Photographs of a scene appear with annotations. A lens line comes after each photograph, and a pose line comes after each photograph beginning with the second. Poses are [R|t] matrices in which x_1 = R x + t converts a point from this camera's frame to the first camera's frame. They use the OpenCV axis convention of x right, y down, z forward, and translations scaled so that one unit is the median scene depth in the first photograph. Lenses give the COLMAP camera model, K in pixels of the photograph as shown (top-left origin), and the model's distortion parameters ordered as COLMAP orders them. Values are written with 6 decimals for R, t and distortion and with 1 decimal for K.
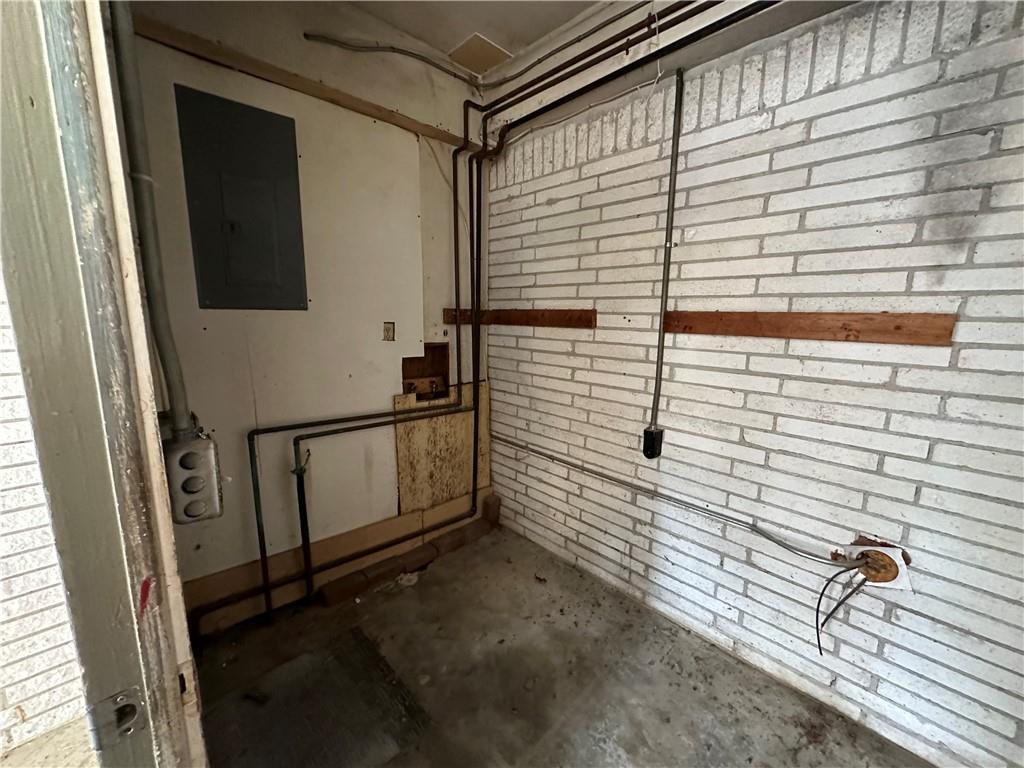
lens RADIAL K [[408.2, 0, 513.7], [0, 408.2, 380.1], [0, 0, 1]] dist [-0.002628, 0.000419]
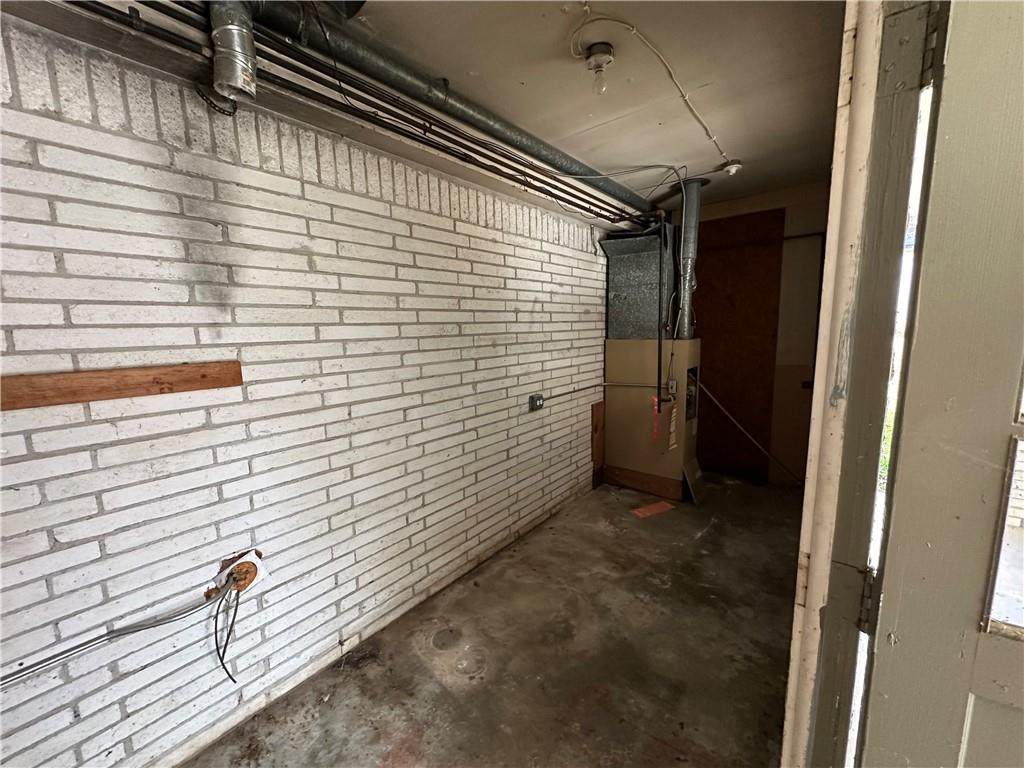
lens RADIAL K [[408.2, 0, 513.8], [0, 408.2, 389.1], [0, 0, 1]] dist [-0.002628, 0.000419]
pose [[-0.117406, -0.154654, 0.980968, -0.257576], [0.191469, 0.965741, 0.175169, -0.112615], [-0.974451, 0.208391, -0.083772, 0.225543]]
